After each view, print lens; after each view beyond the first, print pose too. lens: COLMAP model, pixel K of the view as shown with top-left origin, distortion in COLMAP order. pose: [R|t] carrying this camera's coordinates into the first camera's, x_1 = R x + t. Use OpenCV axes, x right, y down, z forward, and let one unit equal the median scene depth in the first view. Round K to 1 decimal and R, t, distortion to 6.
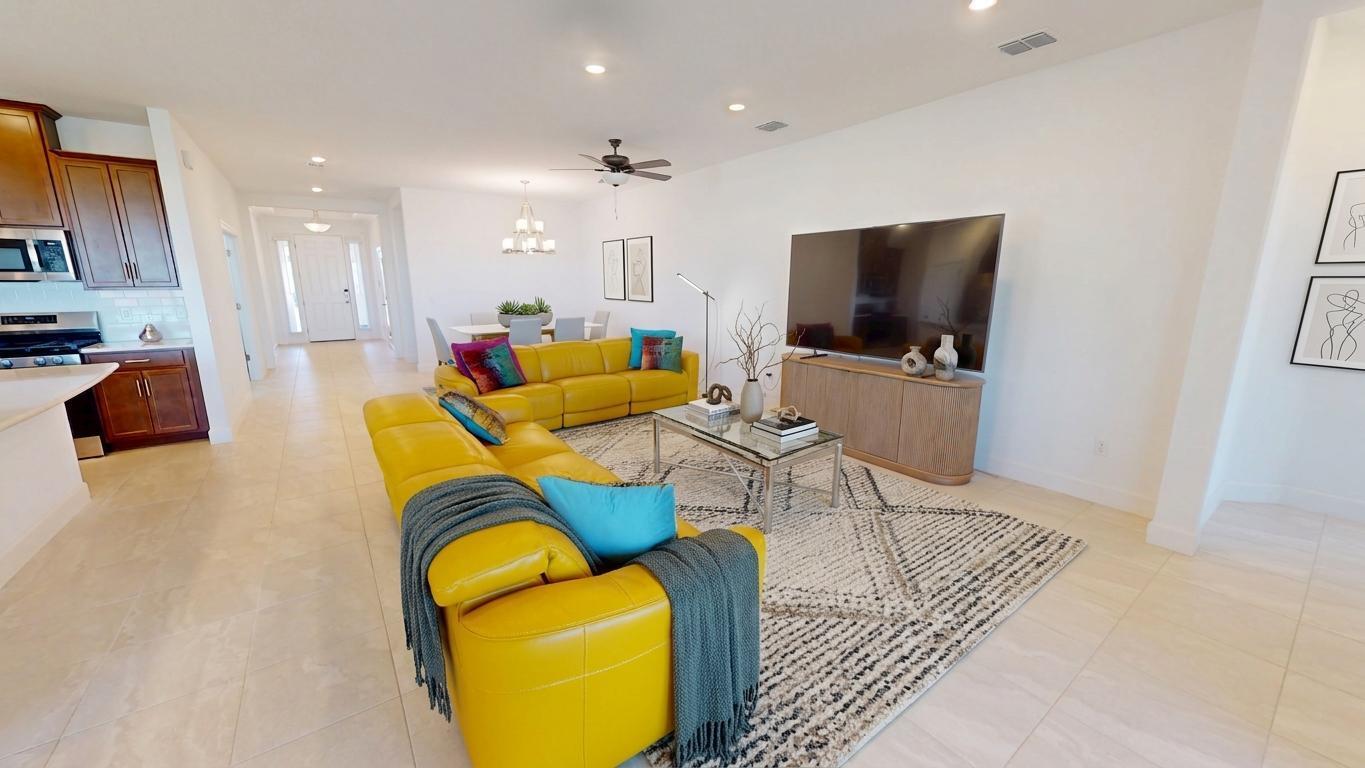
lens RADIAL K [[503.4, 0, 677.9], [0, 503.4, 384.2], [0, 0, 1]] dist [0.002231, 0.000024]
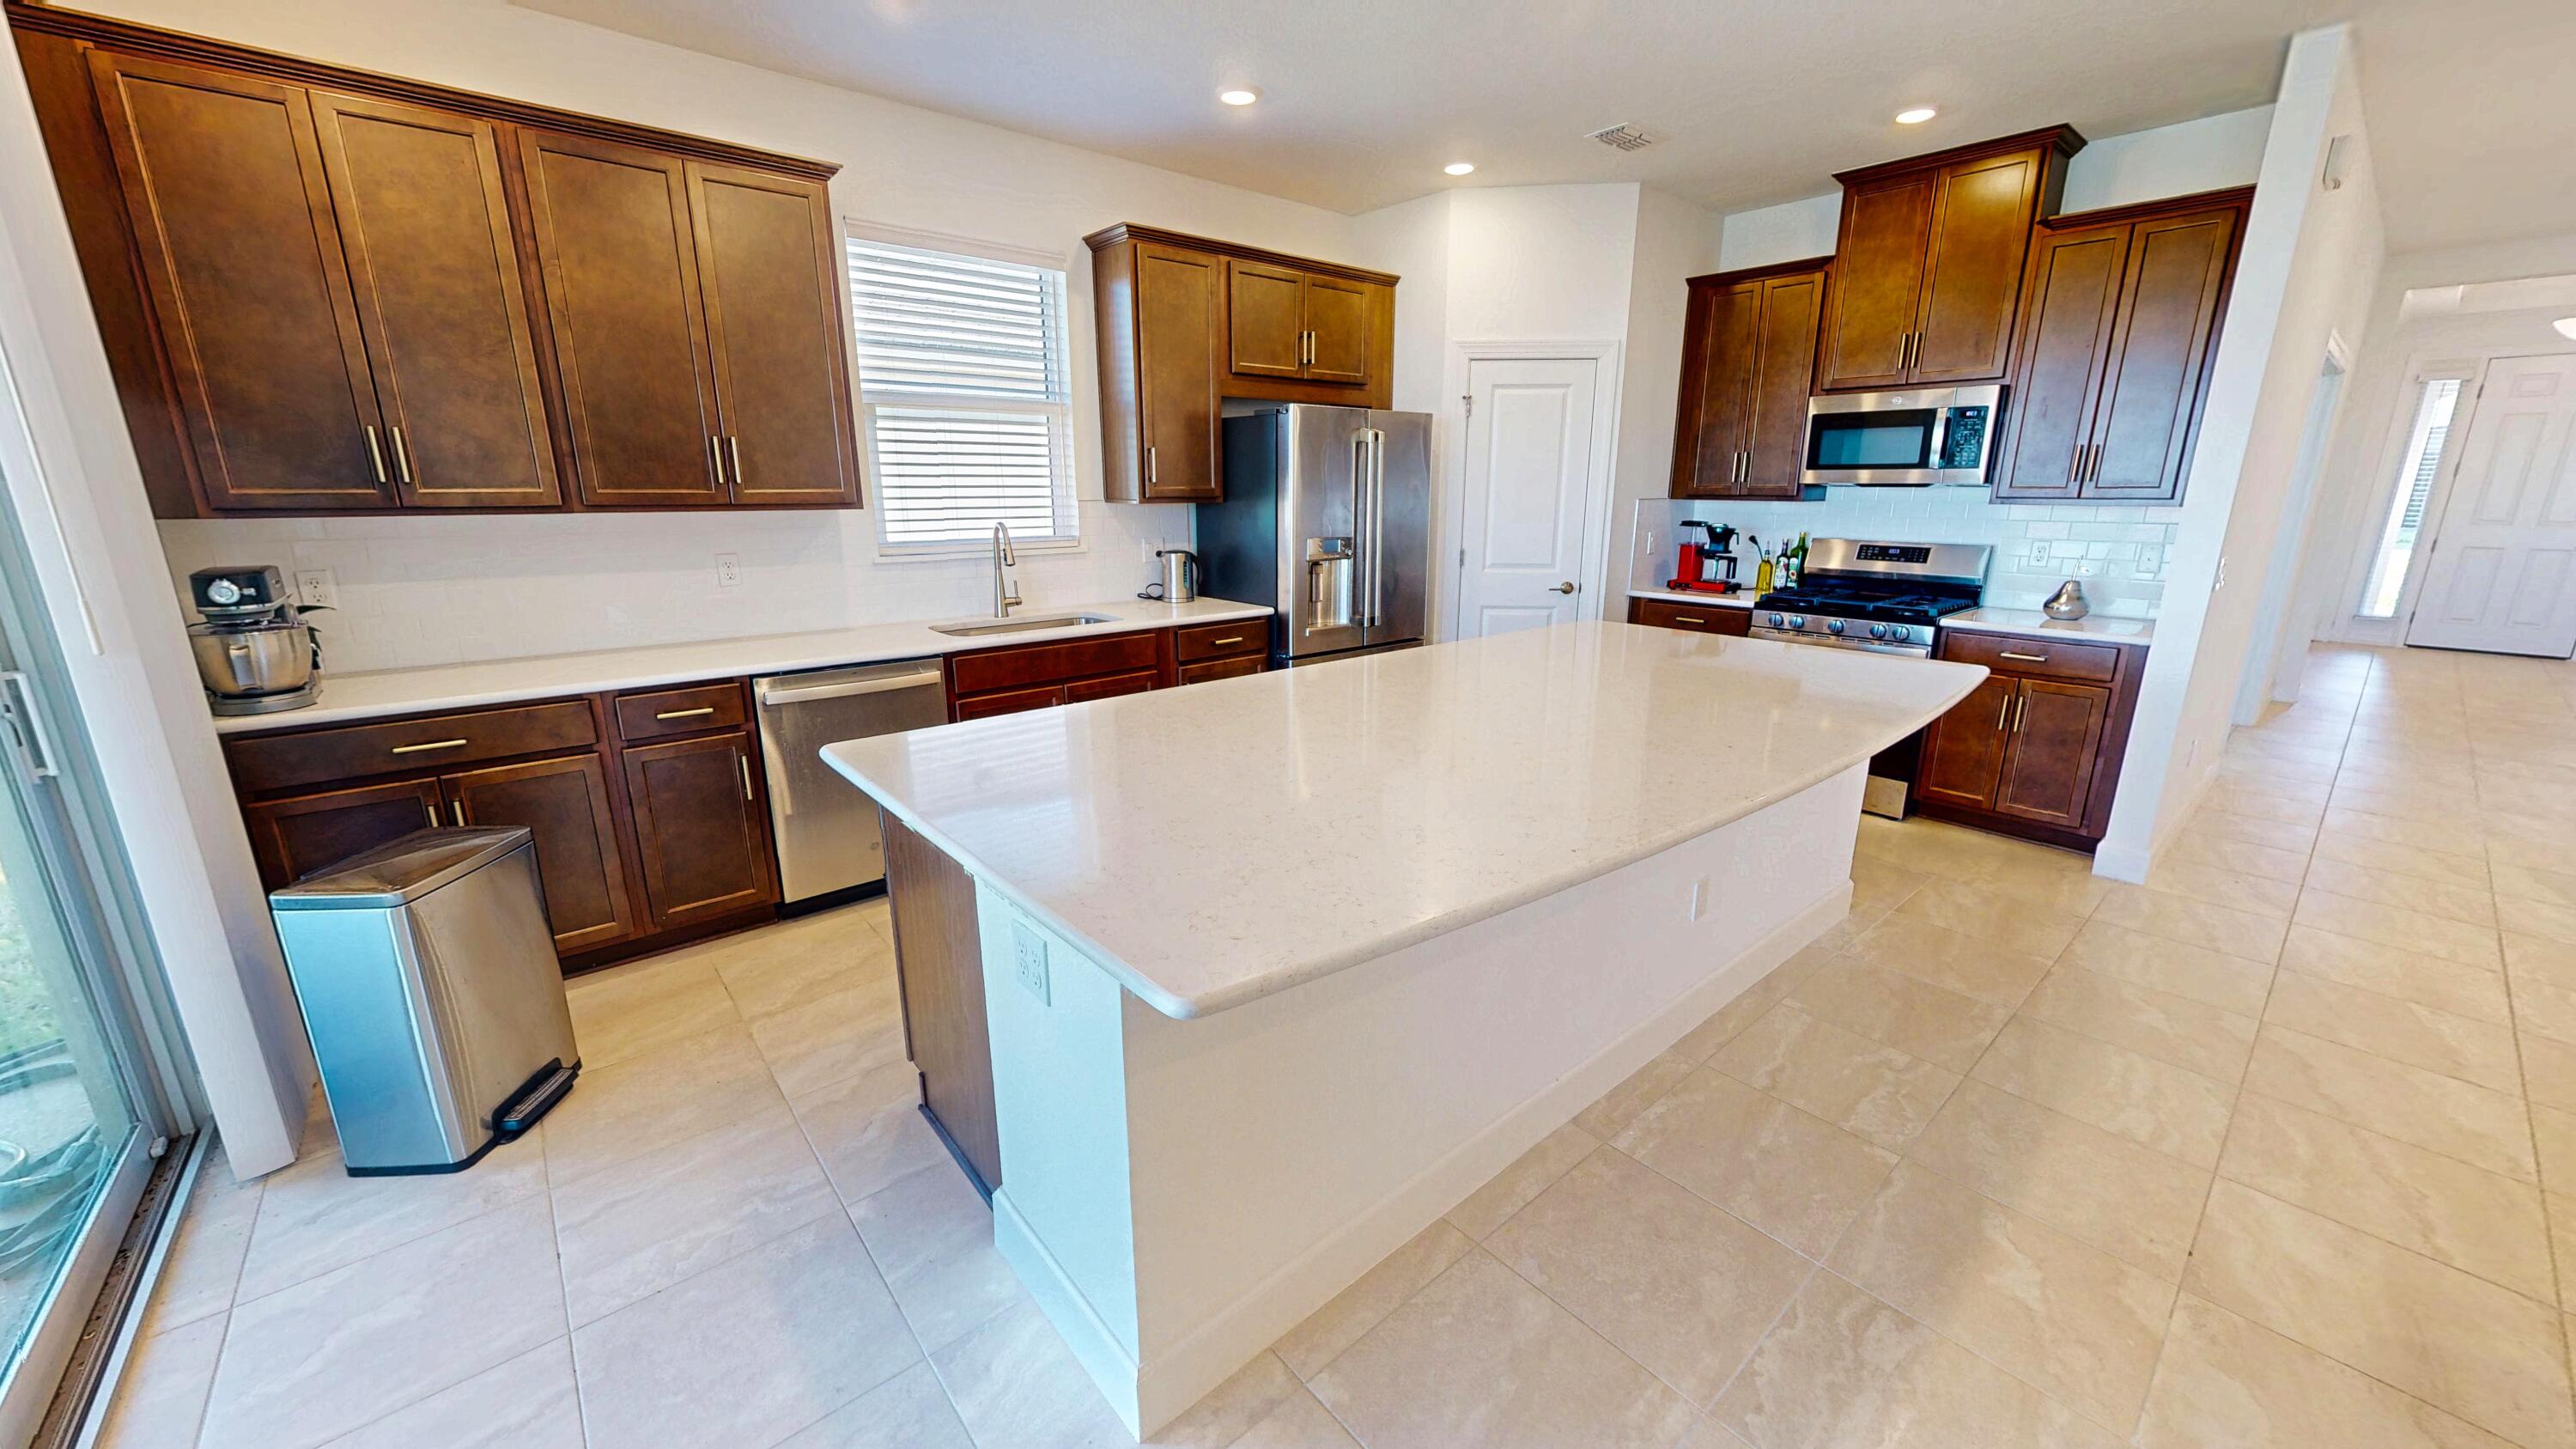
lens RADIAL K [[950.2, 0, 1282.3], [0, 950.2, 725.7], [0, 0, 1]] dist [0.002231, 0.000024]
pose [[0.088967, 0.249404, -0.964304, -0.259967], [-0.204879, 0.952023, 0.227326, -0.045734], [0.974735, 0.177342, 0.135797, 0.216478]]
